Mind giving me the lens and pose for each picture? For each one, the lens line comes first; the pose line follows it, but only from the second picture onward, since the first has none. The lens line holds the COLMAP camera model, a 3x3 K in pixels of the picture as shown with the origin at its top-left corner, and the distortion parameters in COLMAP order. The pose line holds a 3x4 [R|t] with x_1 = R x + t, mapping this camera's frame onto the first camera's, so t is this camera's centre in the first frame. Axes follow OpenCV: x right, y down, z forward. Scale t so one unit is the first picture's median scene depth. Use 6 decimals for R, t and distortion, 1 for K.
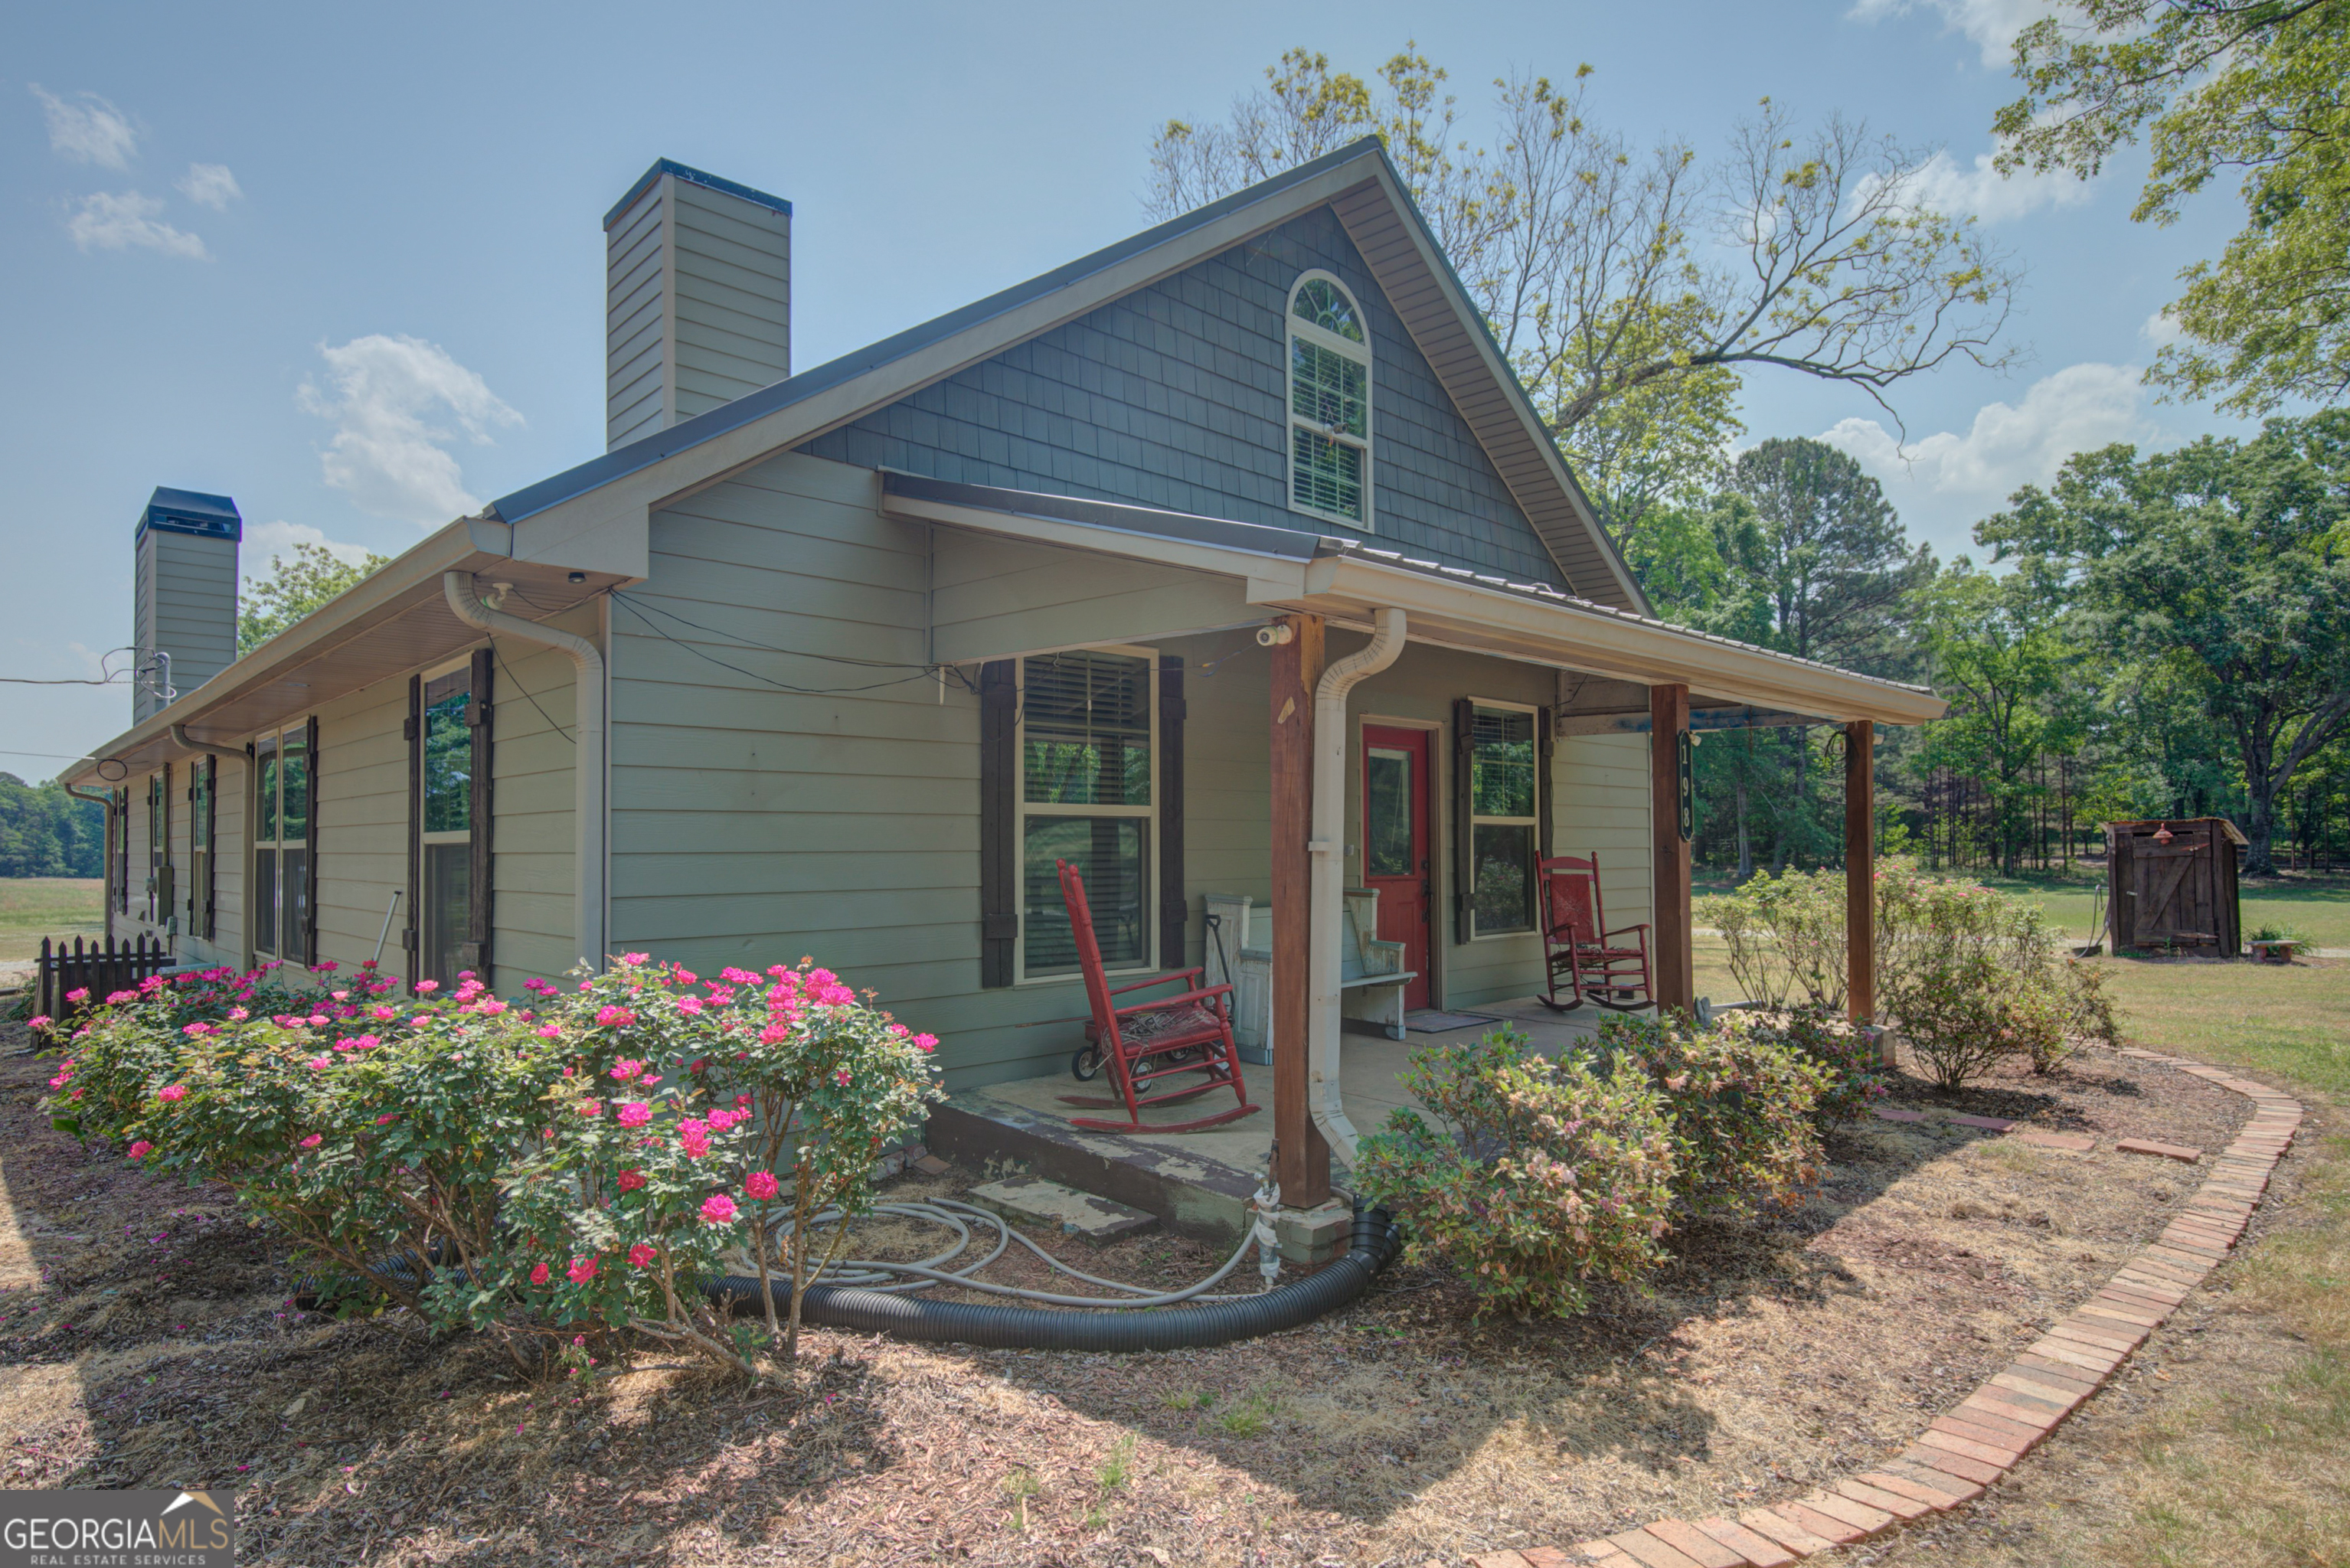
lens RADIAL K [[1223.2, 0, 1169.2], [0, 1223.2, 833.3], [0, 0, 1]] dist [0.003231, 0.000703]
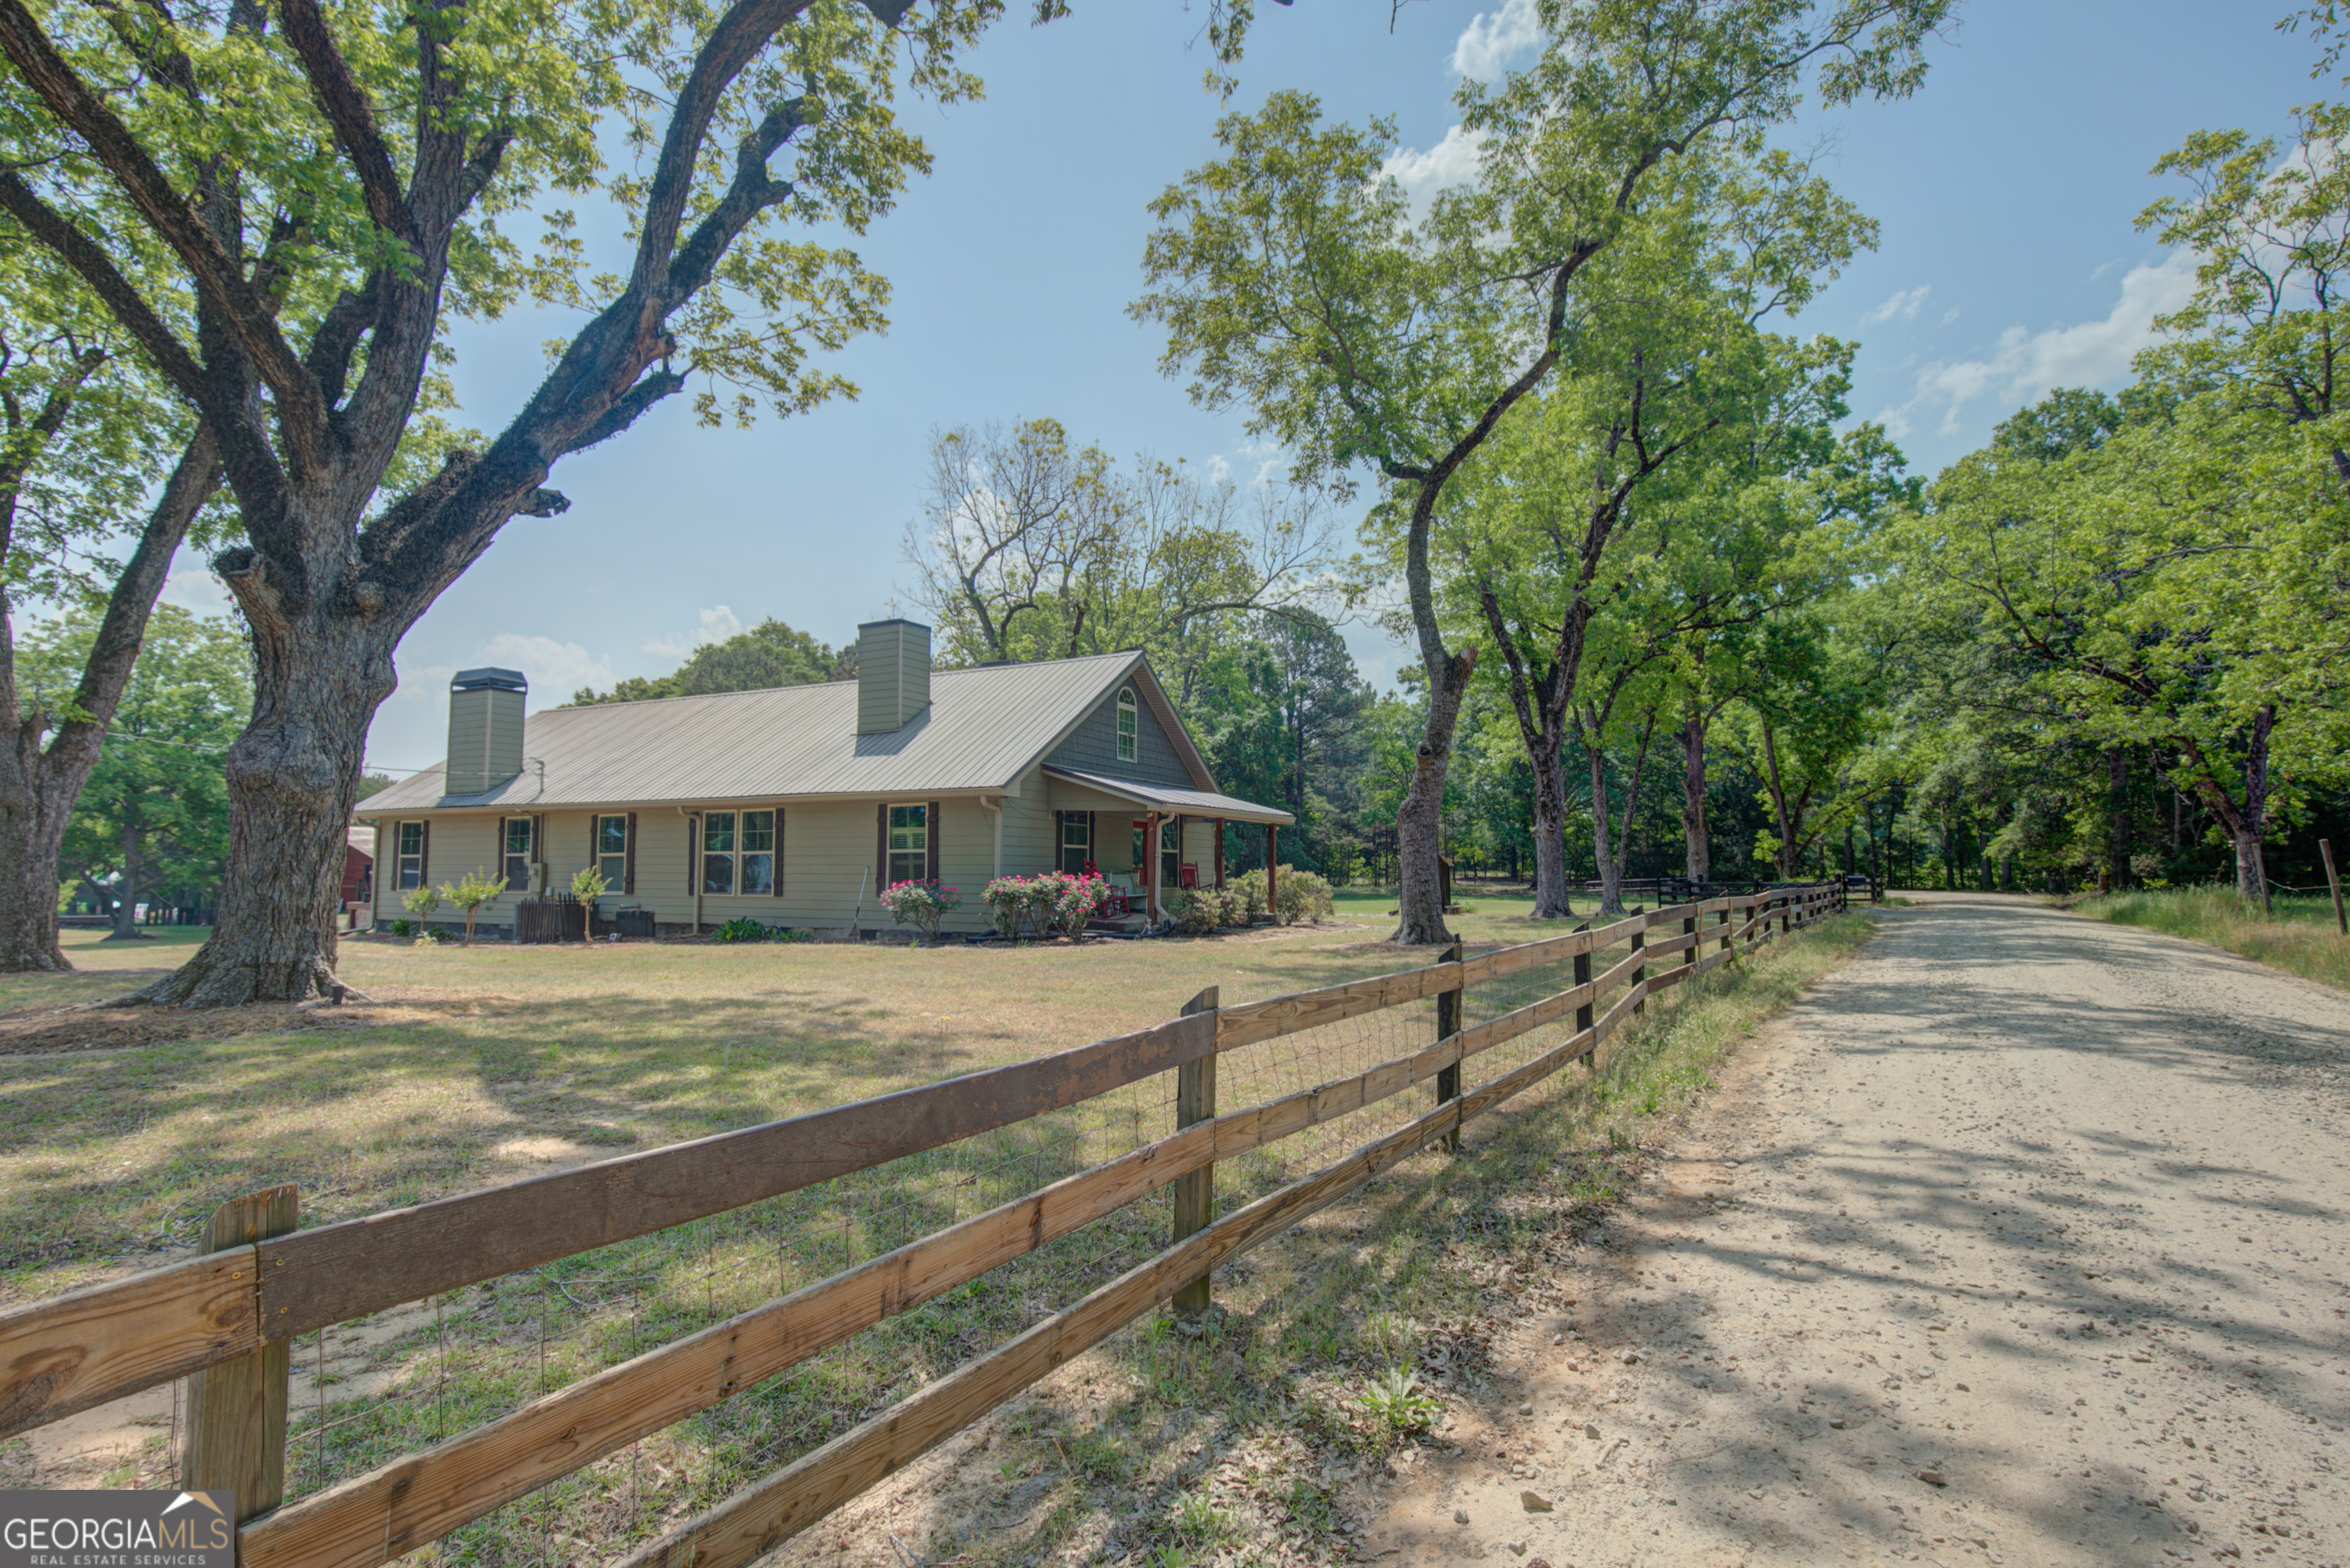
lens RADIAL K [[1105.5, 0, 1210.5], [0, 1105.5, 827.3], [0, 0, 1]] dist [0.000903, 0.000025]
pose [[0.928630, 0.021665, 0.370373, -0.103300], [-0.010286, 0.999413, -0.032673, 0.003075], [-0.370864, 0.026531, 0.928308, -0.252824]]
